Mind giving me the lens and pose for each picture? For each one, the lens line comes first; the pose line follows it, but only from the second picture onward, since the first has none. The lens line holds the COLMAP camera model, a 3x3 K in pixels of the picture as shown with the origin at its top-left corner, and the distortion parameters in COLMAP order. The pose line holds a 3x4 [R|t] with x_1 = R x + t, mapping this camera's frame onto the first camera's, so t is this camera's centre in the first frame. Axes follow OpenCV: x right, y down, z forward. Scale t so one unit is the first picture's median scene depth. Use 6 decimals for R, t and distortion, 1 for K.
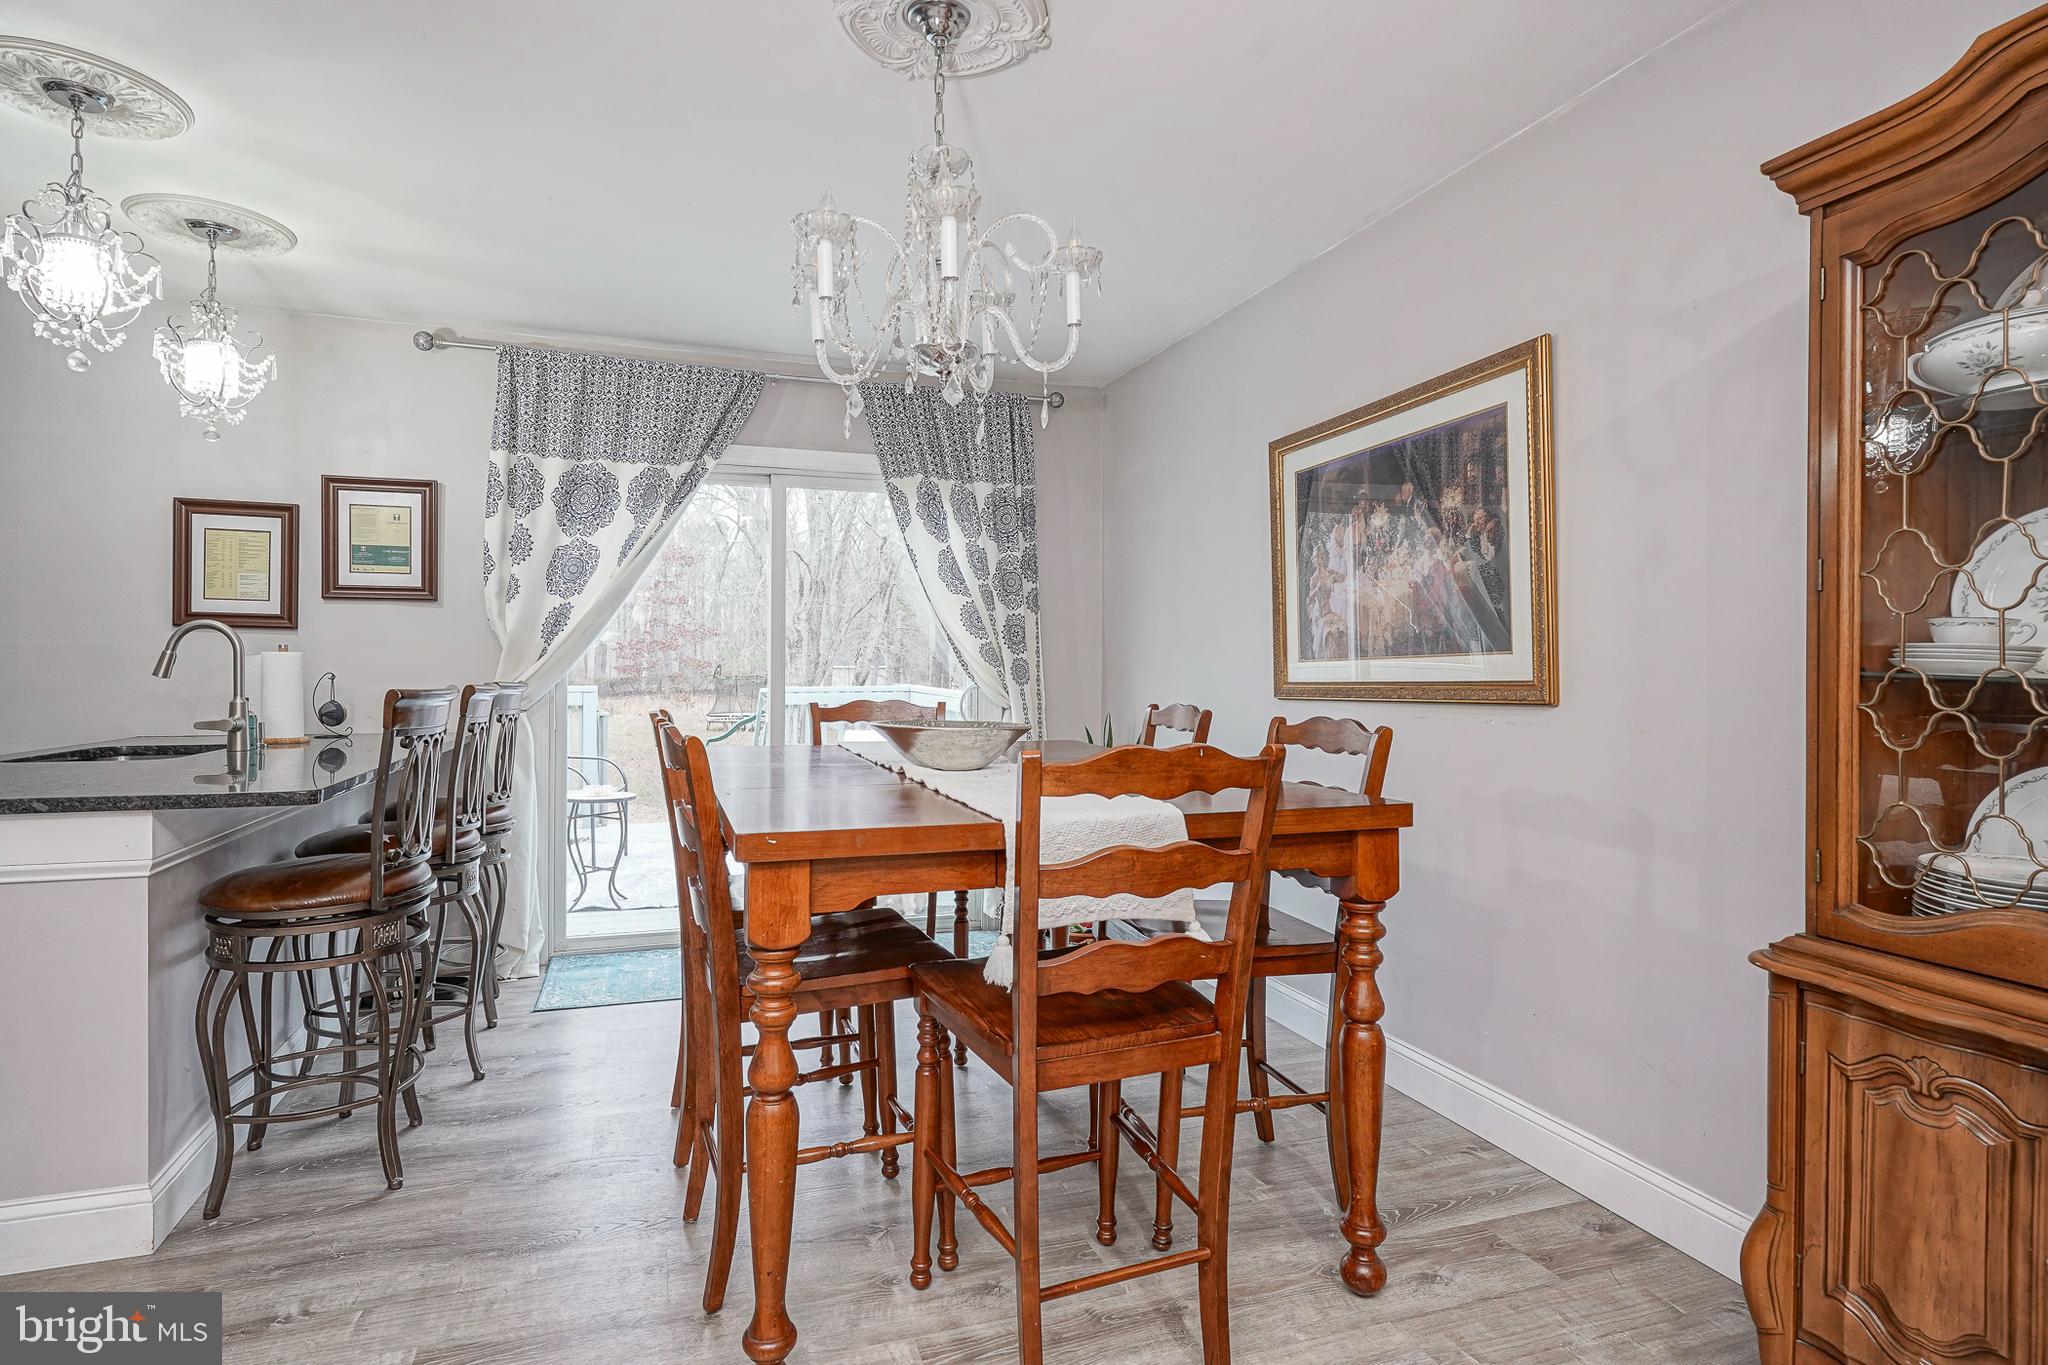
lens RADIAL K [[1046.5, 0, 1028.0], [0, 1046.5, 670.2], [0, 0, 1]] dist [-0.003463, -0.000729]
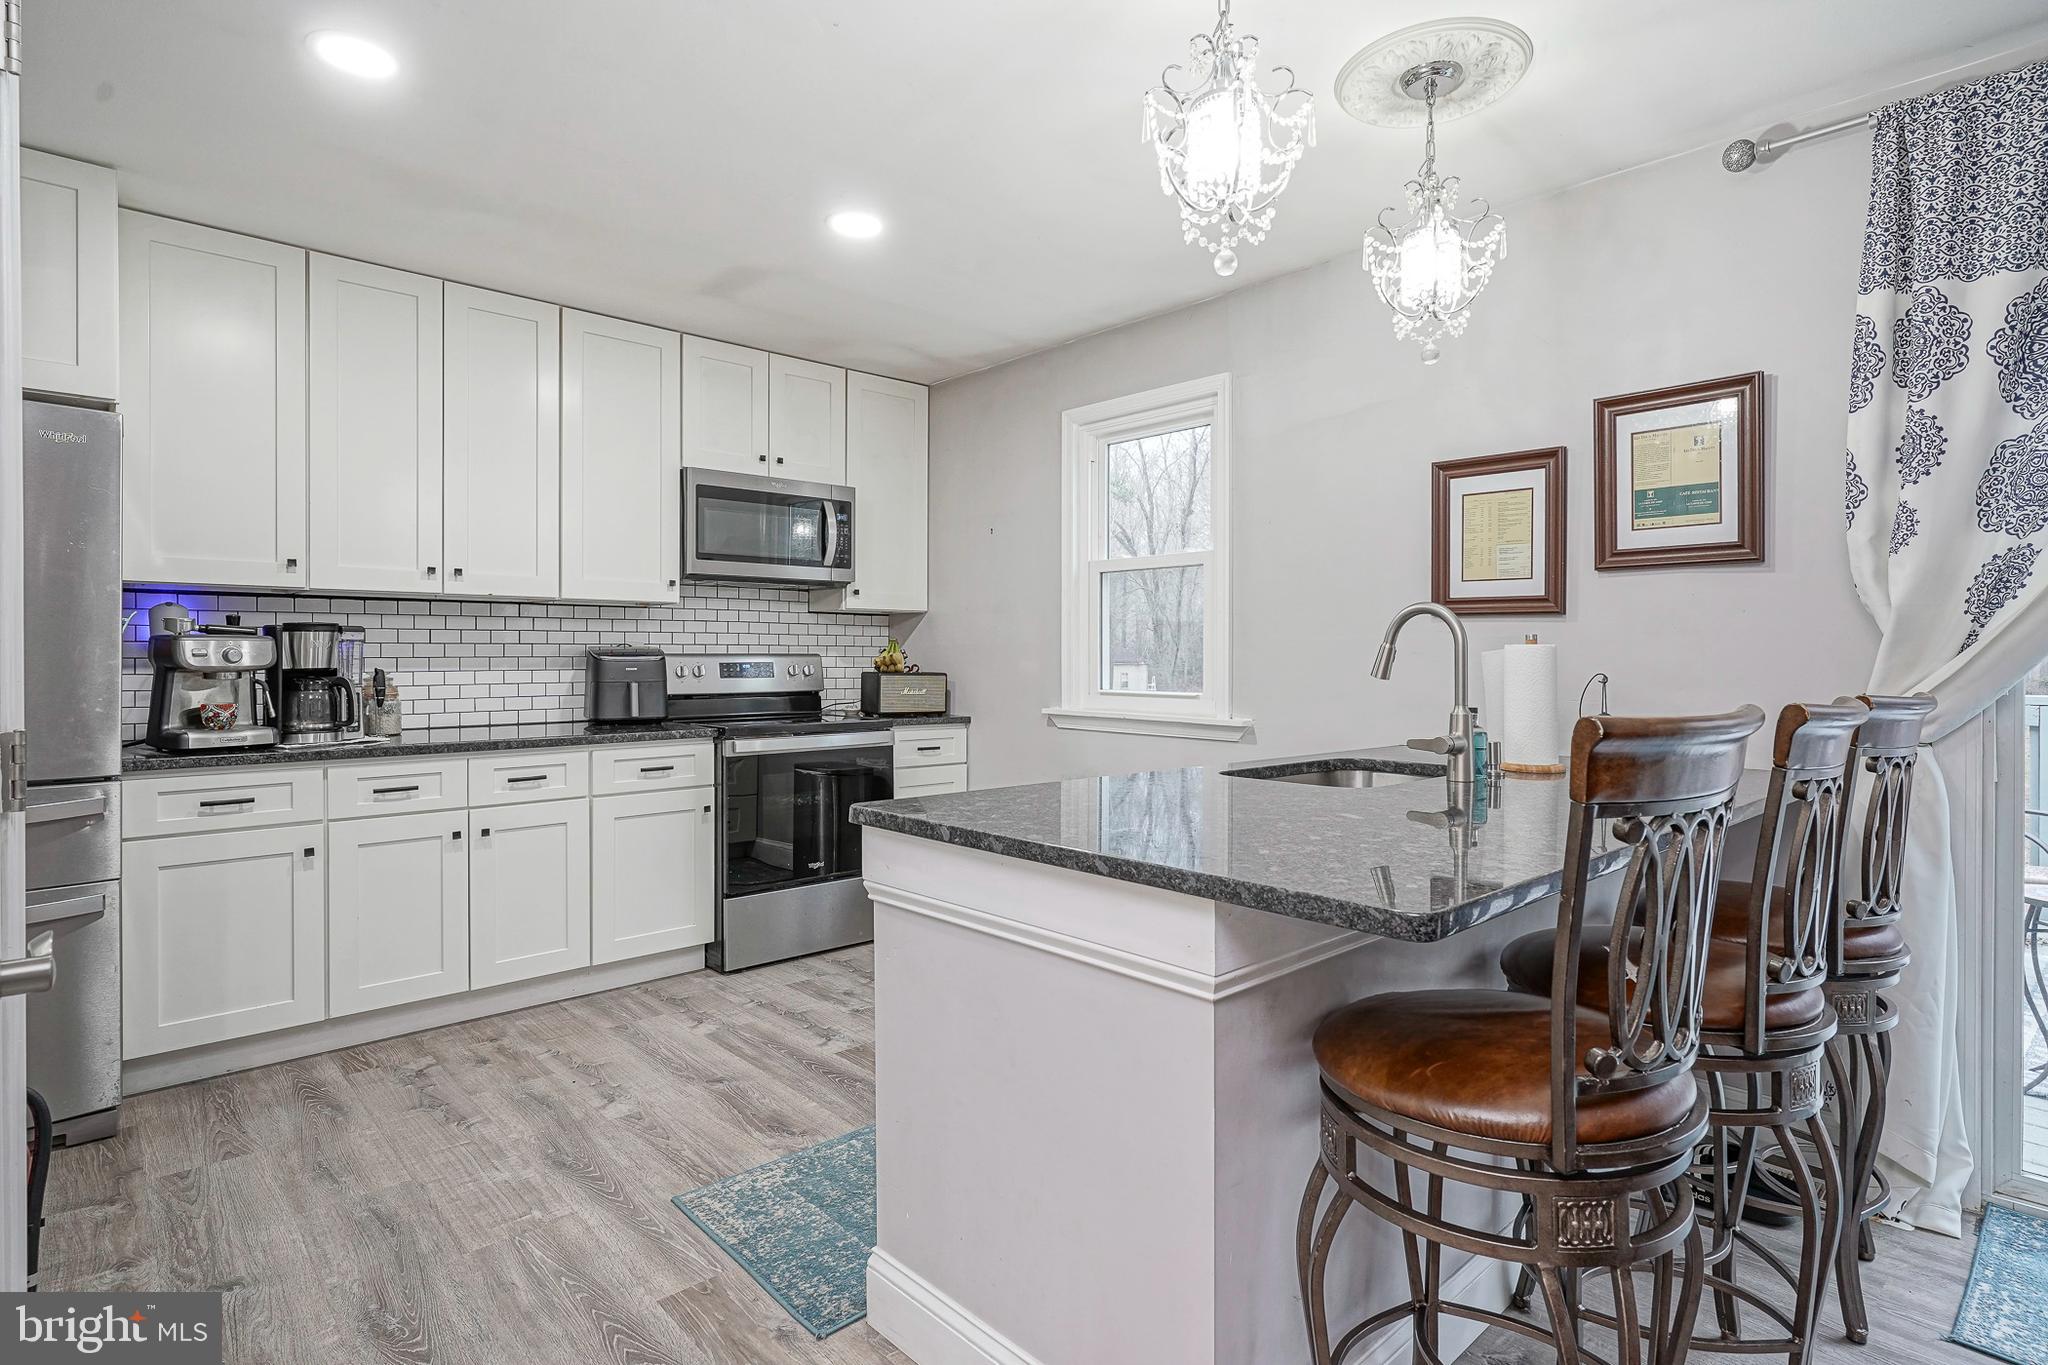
lens RADIAL K [[1053.1, 0, 1027.3], [0, 1053.1, 653.9], [0, 0, 1]] dist [-0.000455, 0.001273]
pose [[0.401618, -0.005351, -0.915791, -0.171997], [-0.005525, 0.999951, -0.008266, -0.002845], [0.915790, 0.008379, 0.401569, 0.359410]]
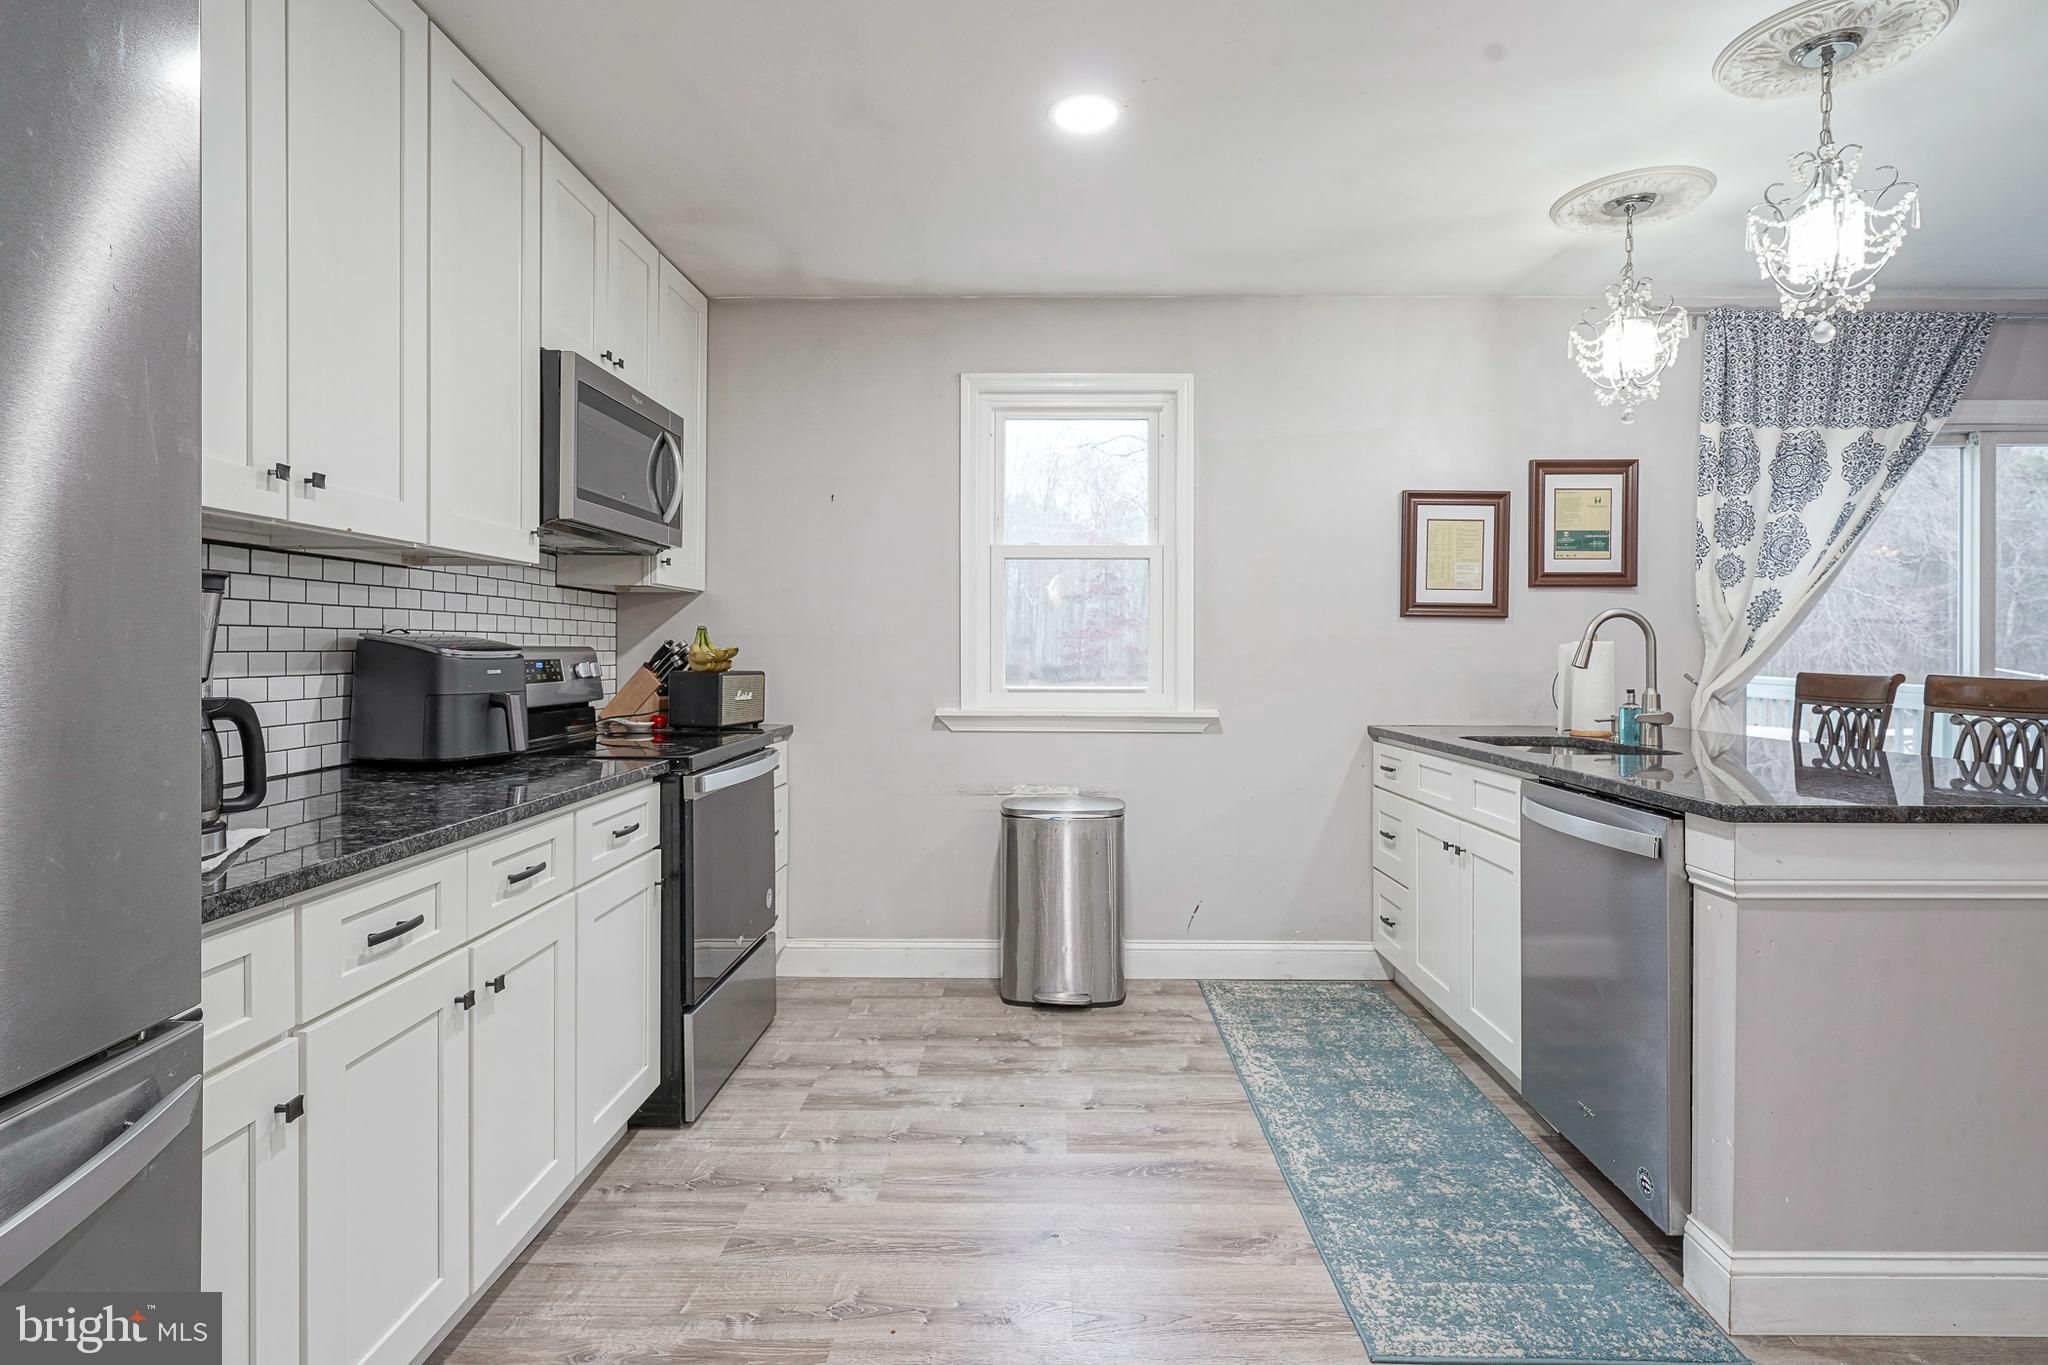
lens RADIAL K [[1047.0, 0, 1034.0], [0, 1047.0, 651.0], [0, 0, 1]] dist [-0.004699, -0.000253]
pose [[0.942548, -0.002570, -0.334060, -0.812536], [0.000305, 0.999977, -0.006831, -0.002123], [0.334070, 0.006336, 0.942527, -0.077423]]
